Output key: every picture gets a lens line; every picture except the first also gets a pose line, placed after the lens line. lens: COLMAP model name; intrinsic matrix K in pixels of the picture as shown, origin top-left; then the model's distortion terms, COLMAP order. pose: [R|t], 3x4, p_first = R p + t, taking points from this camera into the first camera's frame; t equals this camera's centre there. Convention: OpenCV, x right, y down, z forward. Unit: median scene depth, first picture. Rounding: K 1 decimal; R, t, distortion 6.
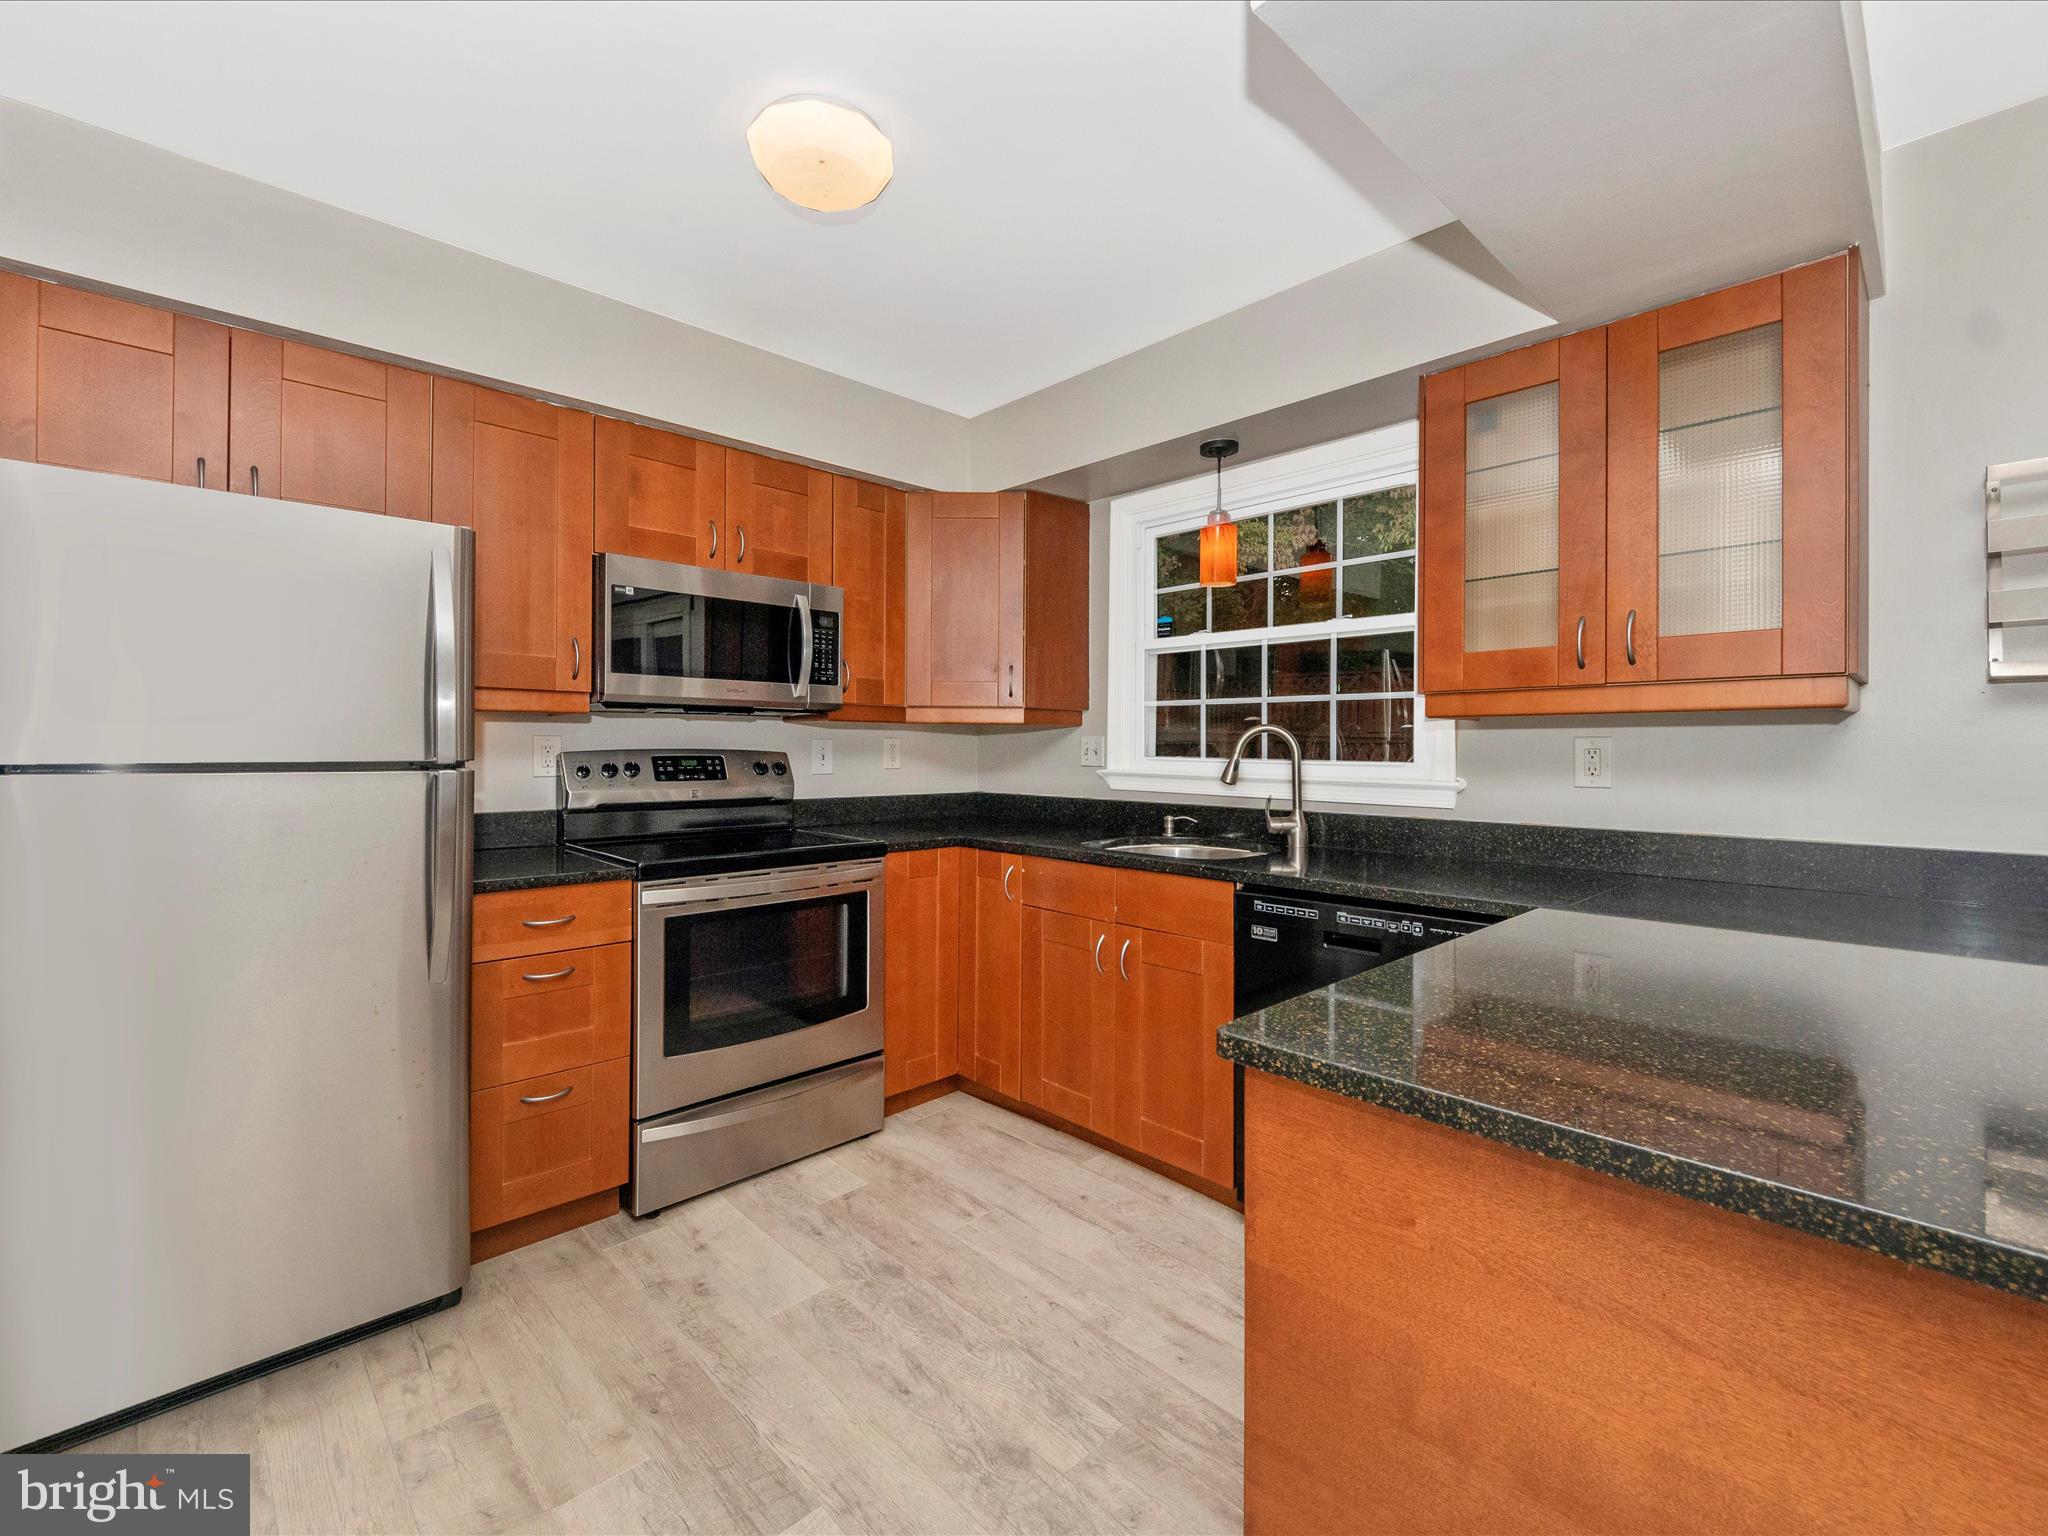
lens RADIAL K [[879.6, 0, 1010.3], [0, 879.6, 757.6], [0, 0, 1]] dist [0.006918, -0.007011]
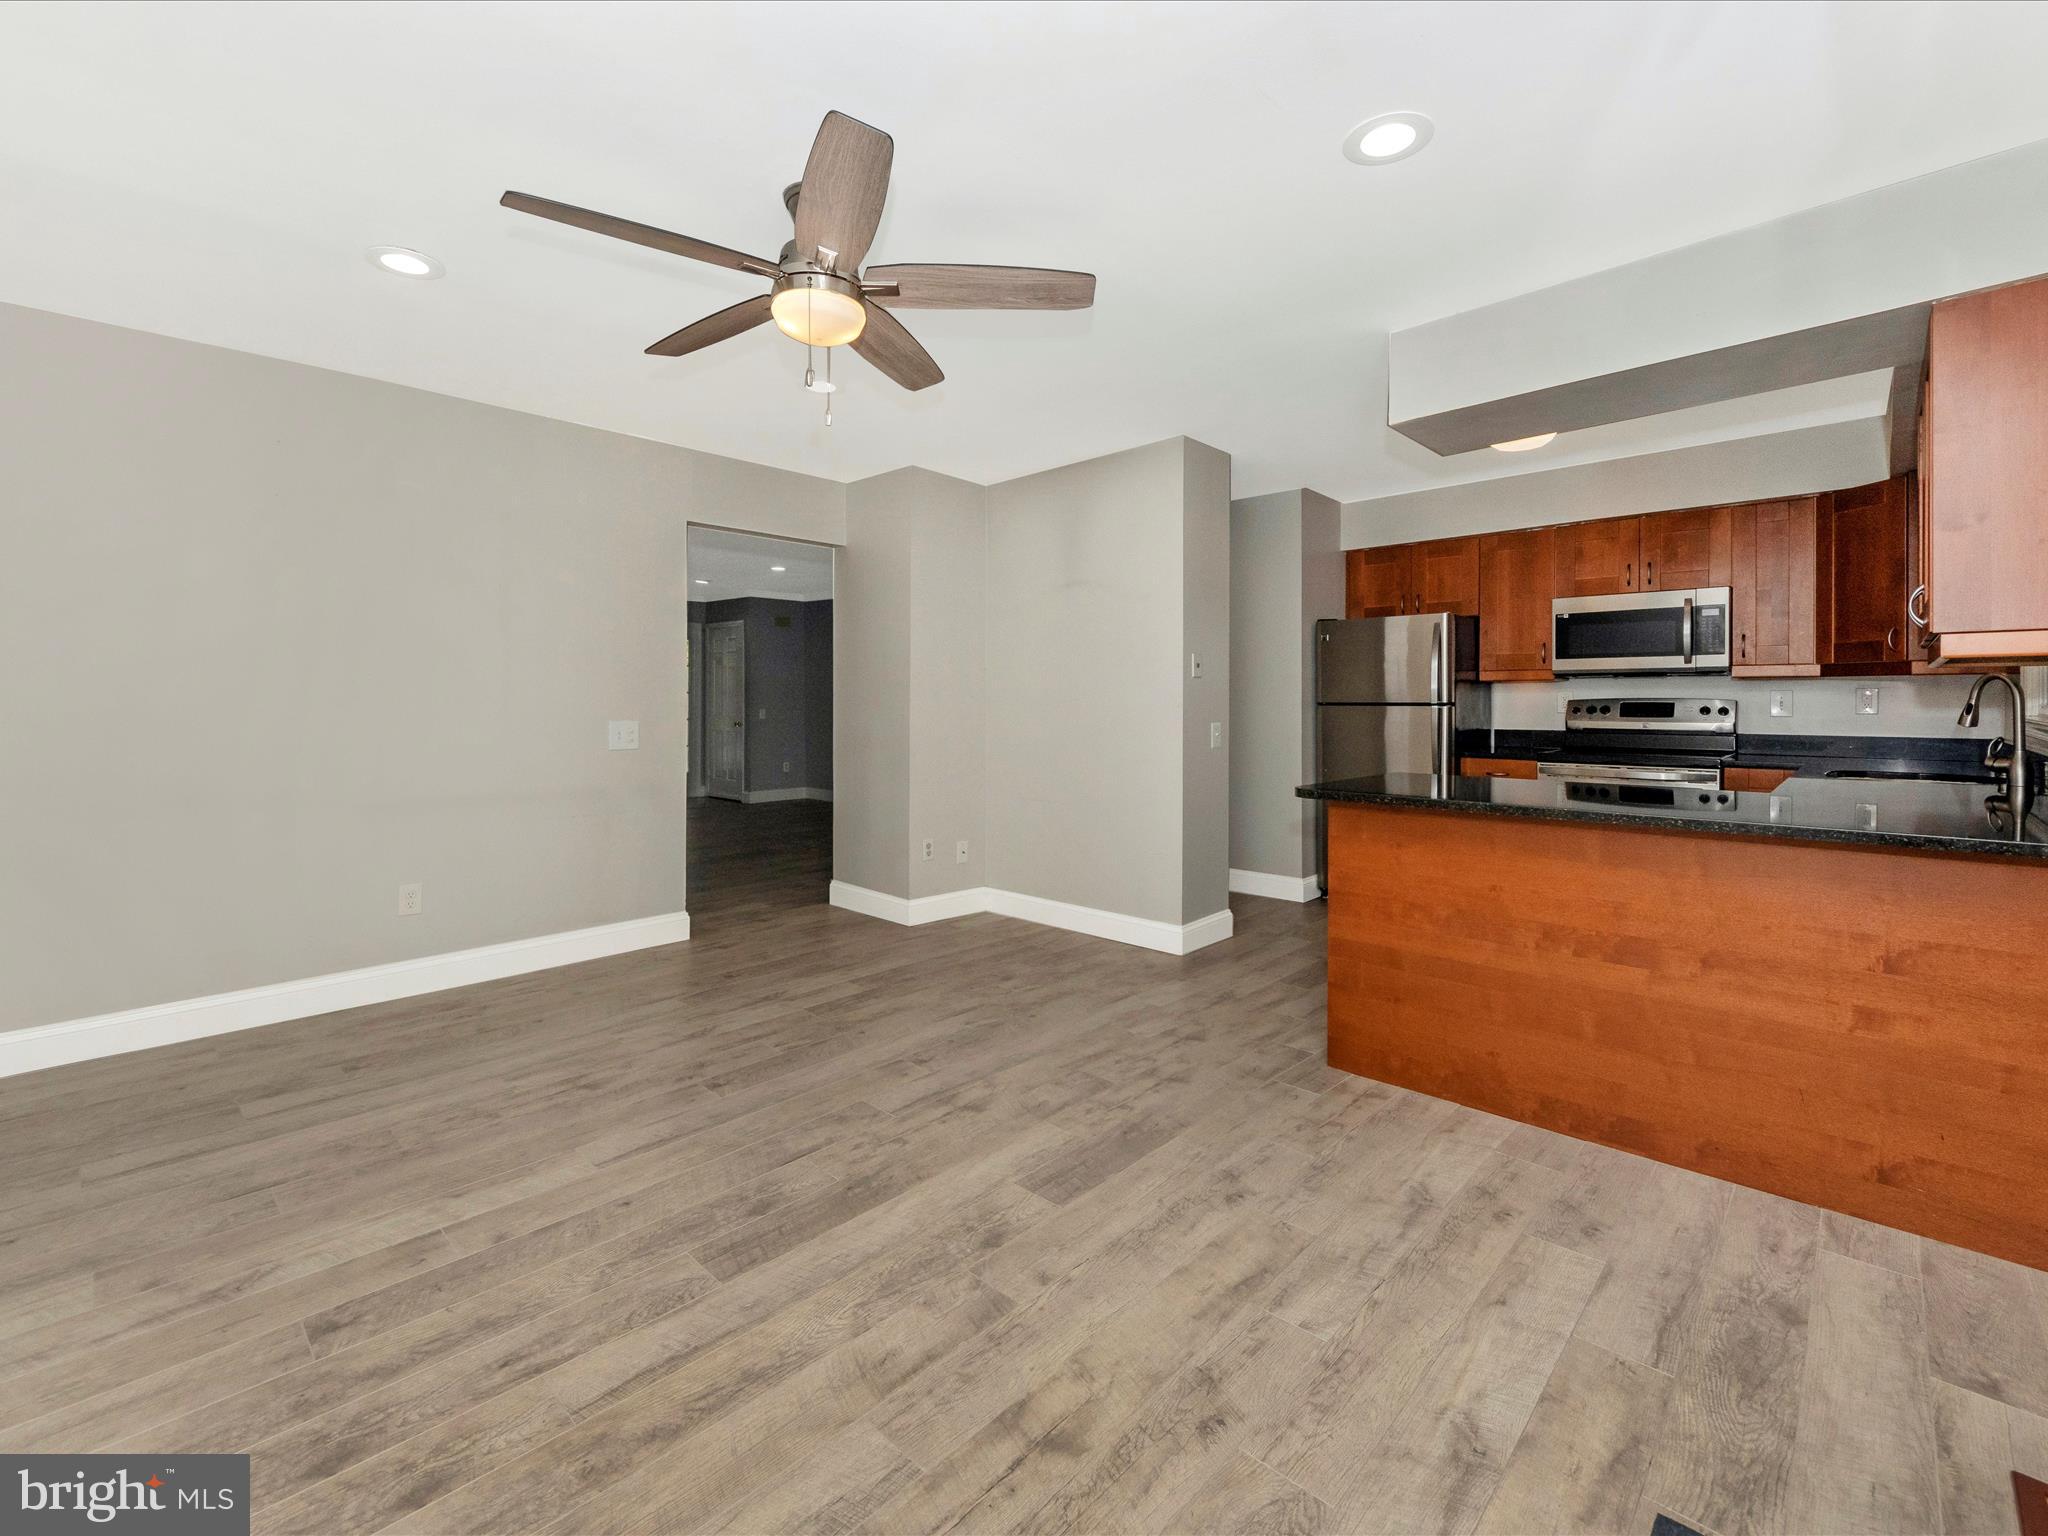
lens RADIAL K [[879.6, 0, 1033.2], [0, 879.6, 746.9], [0, 0, 1]] dist [0.006918, -0.007011]
pose [[0.056315, 0.047039, -0.997304, 1.303936], [-0.011650, 0.998852, 0.046455, 0.018916], [0.998345, 0.009002, 0.056798, -0.251130]]
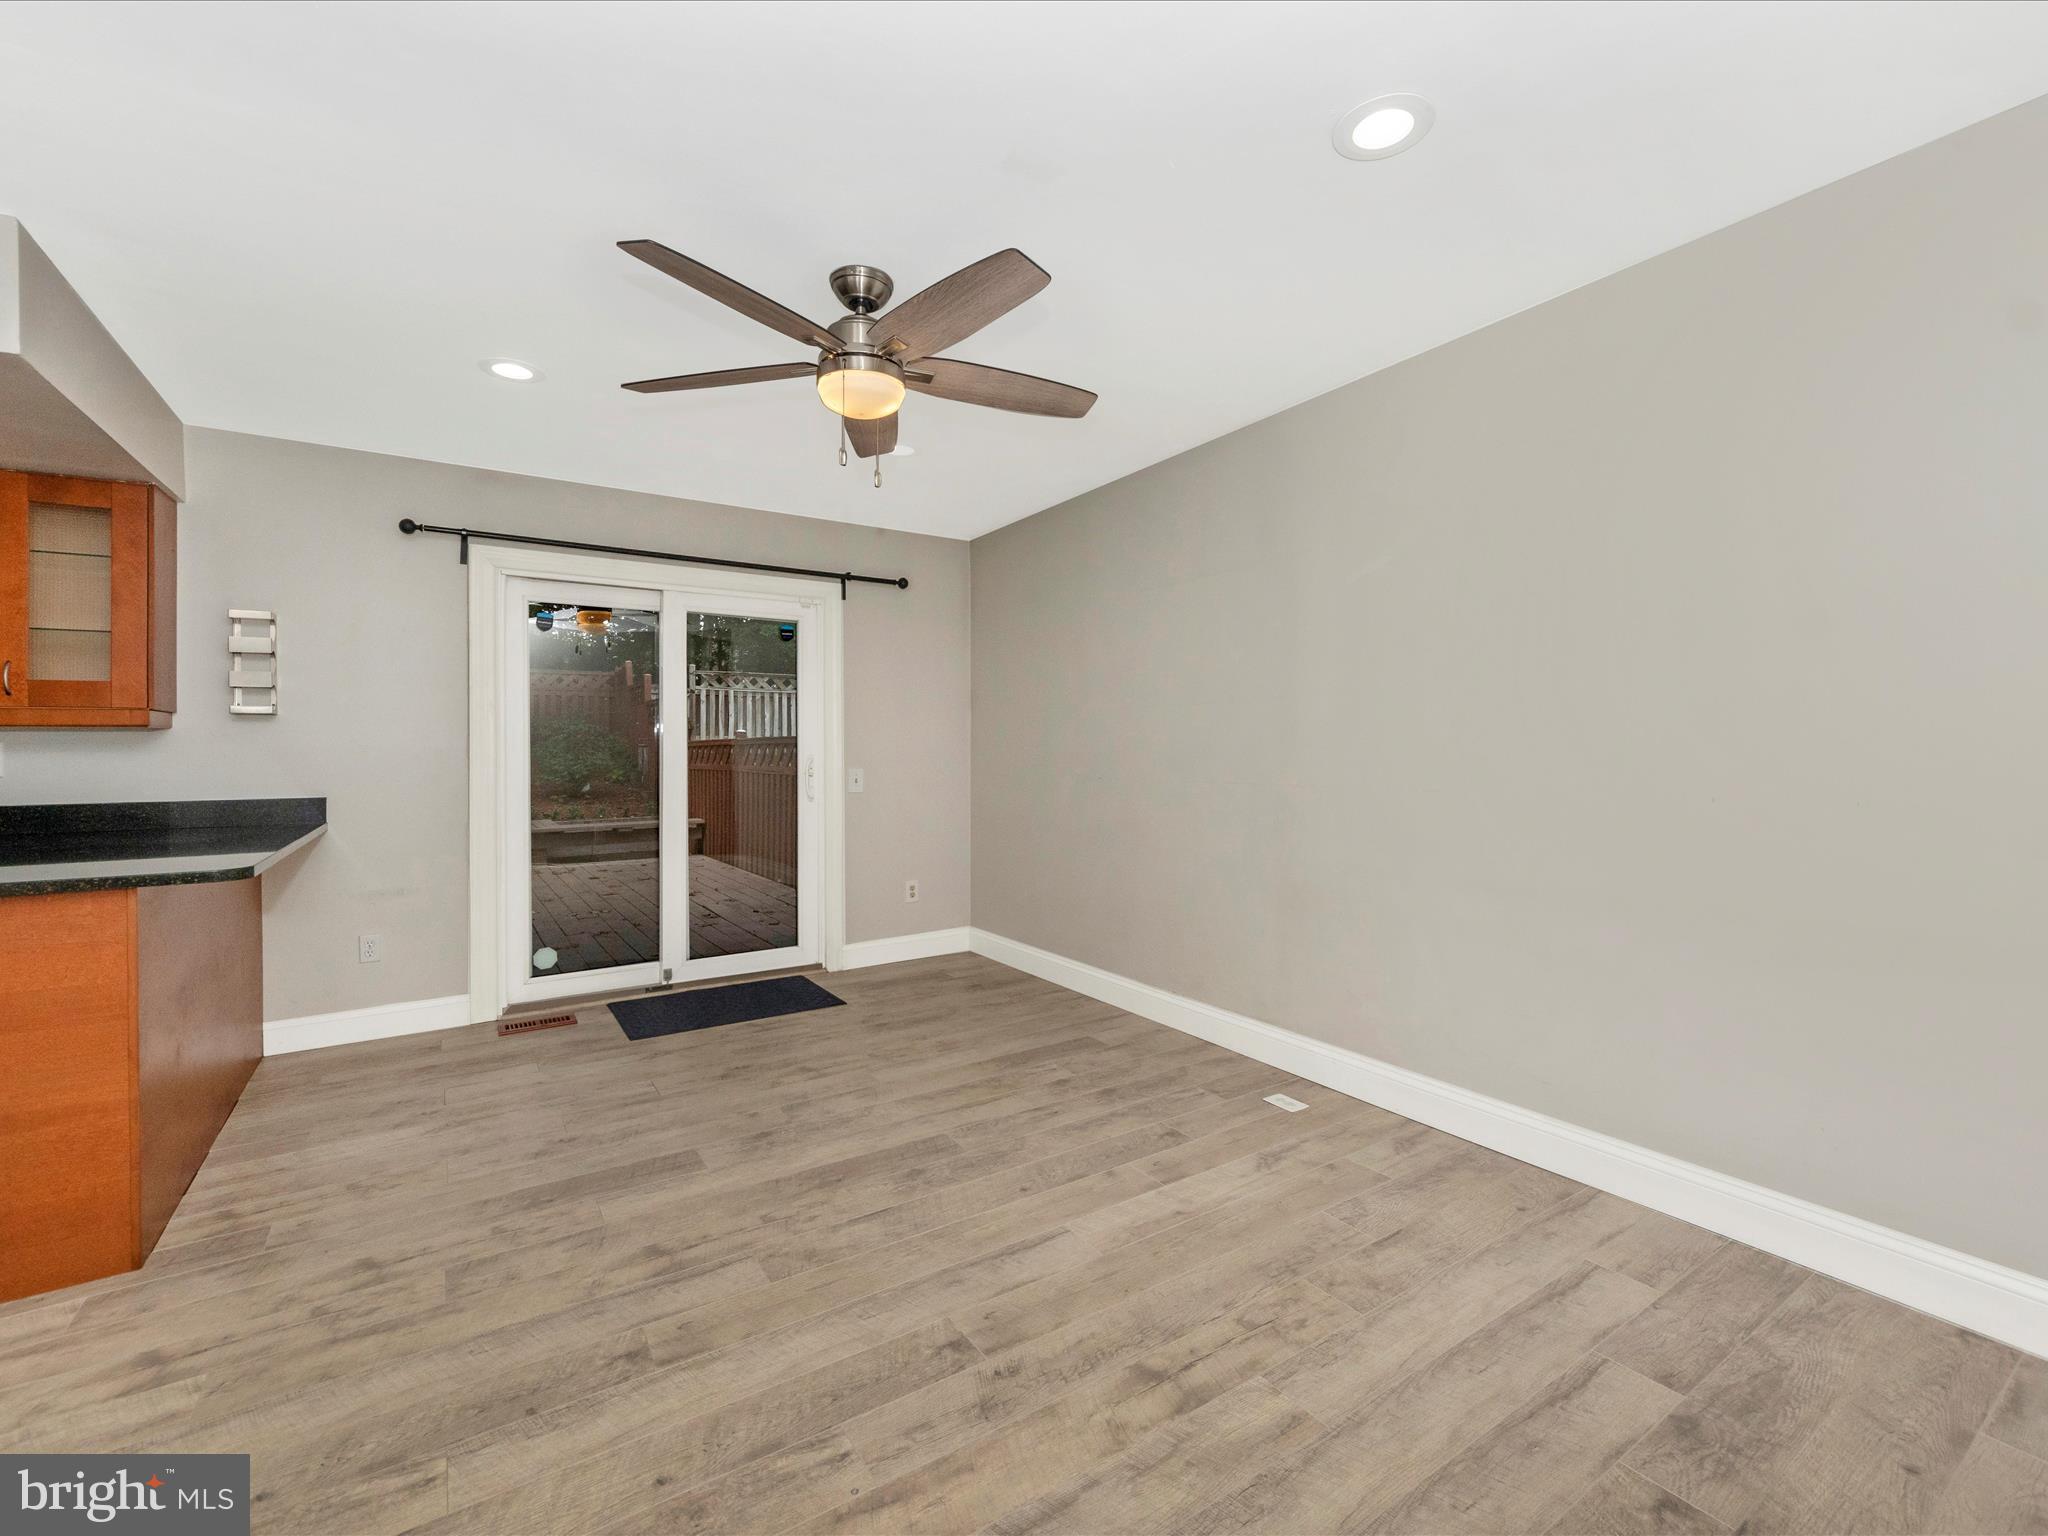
lens RADIAL K [[896.3, 0, 1028.7], [0, 896.3, 752.9], [0, 0, 1]] dist [0.008442, -0.008297]
pose [[0.179809, -0.009416, 0.983657, -0.362484], [0.019074, 0.999800, 0.006083, 0.014343], [-0.983517, 0.017669, 0.179952, -0.737828]]
